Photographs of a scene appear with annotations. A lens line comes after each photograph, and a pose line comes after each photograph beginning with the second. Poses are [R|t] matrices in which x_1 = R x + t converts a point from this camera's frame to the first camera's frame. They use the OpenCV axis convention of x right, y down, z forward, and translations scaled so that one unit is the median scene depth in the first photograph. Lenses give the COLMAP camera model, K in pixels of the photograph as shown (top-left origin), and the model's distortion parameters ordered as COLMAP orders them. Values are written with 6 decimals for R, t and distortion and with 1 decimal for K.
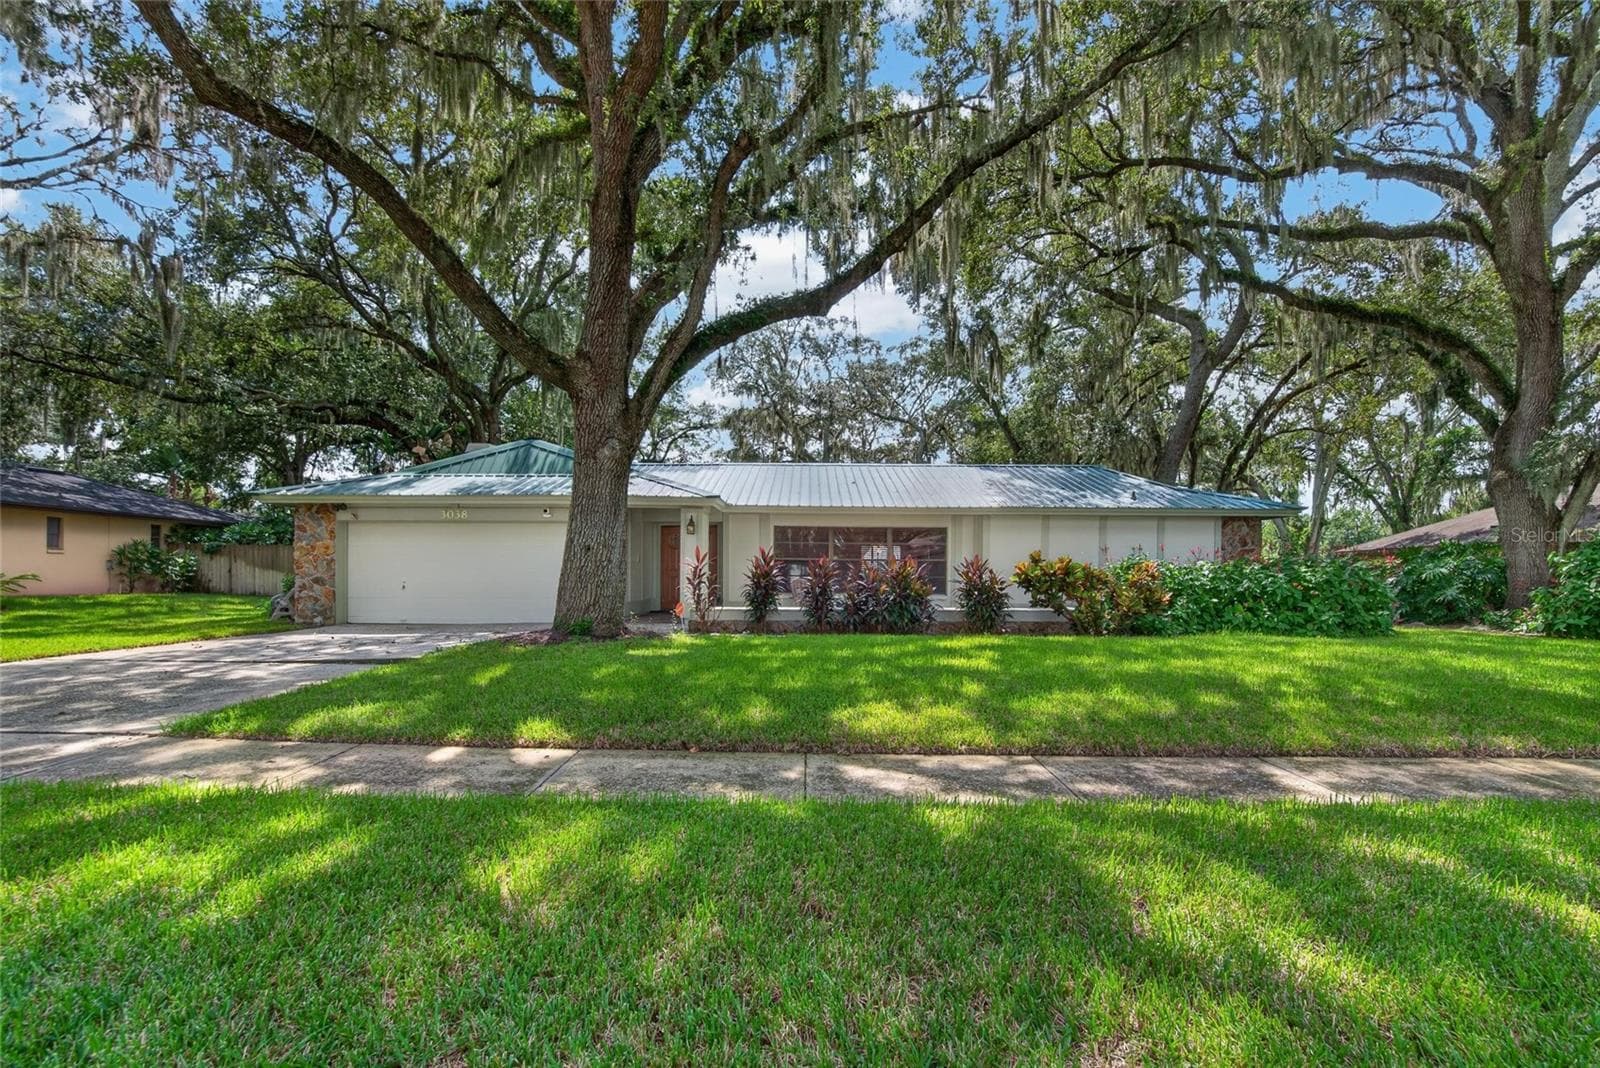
lens RADIAL K [[726.0, 0, 799.5], [0, 726.0, 570.9], [0, 0, 1]] dist [-0.031784, 0.007873]
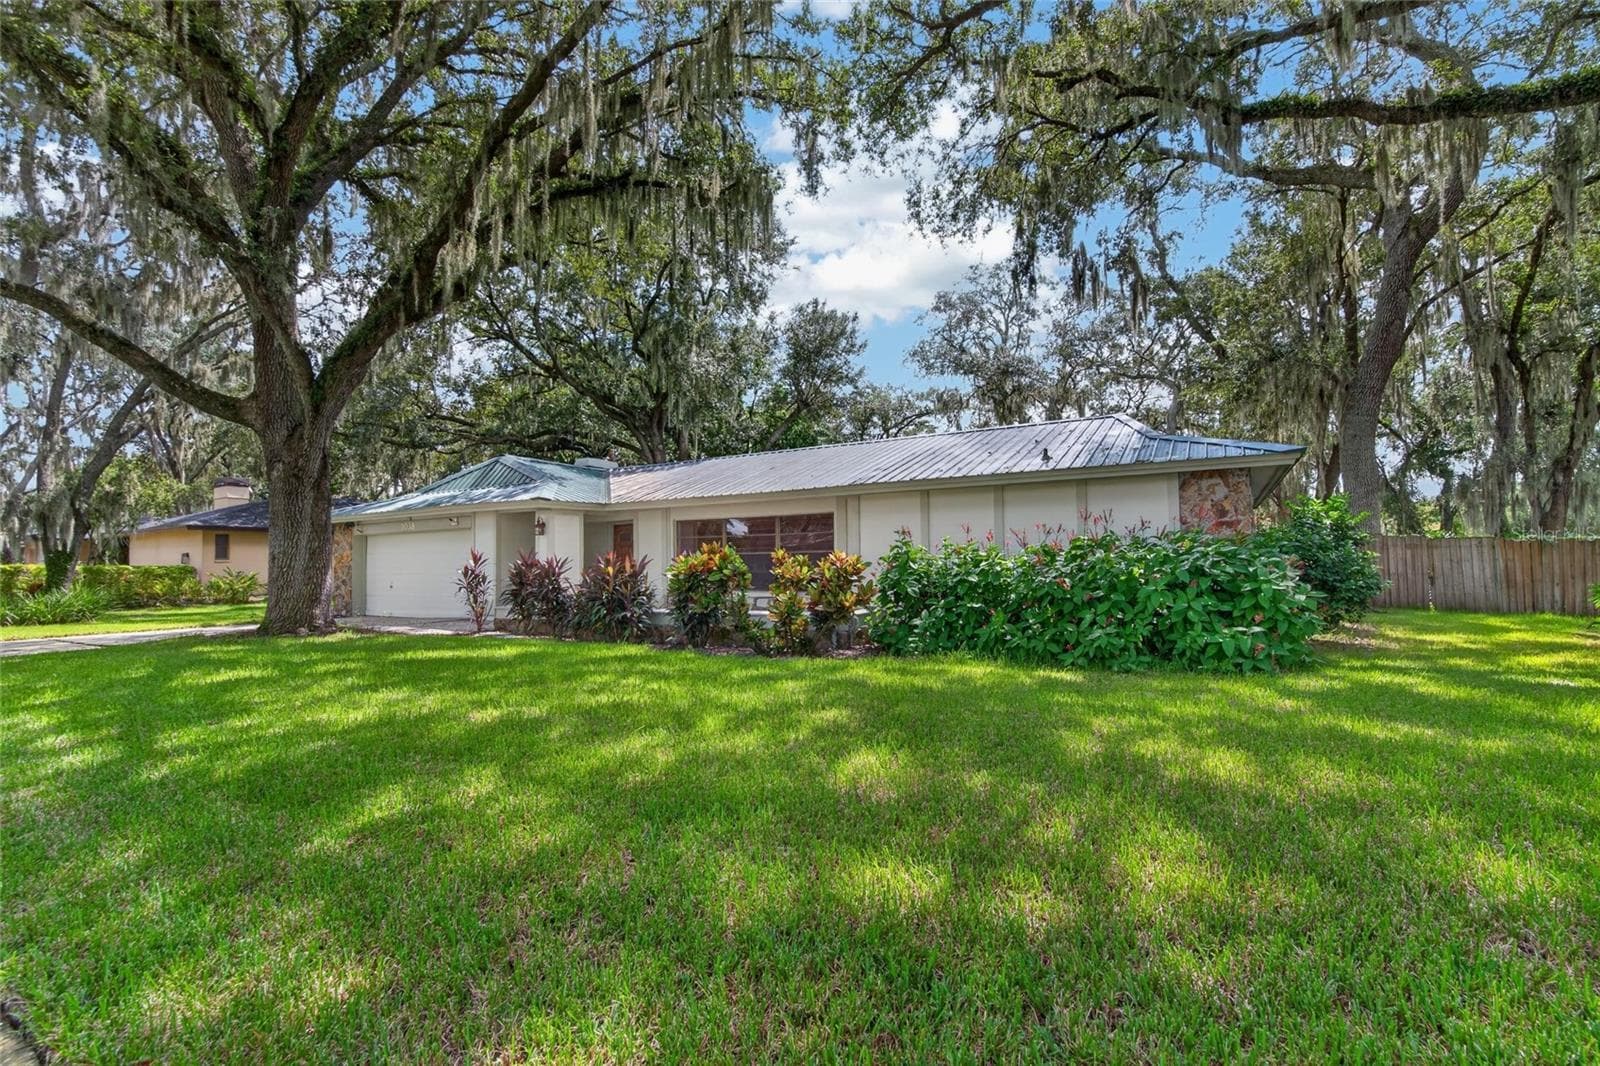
lens RADIAL K [[709.6, 0, 782.1], [0, 709.6, 530.8], [0, 0, 1]] dist [-0.033206, 0.007251]
pose [[0.867349, -0.043416, -0.495802, 0.427292], [0.022703, 0.998602, -0.047728, -0.000323], [0.497182, 0.030141, 0.867123, 0.182906]]
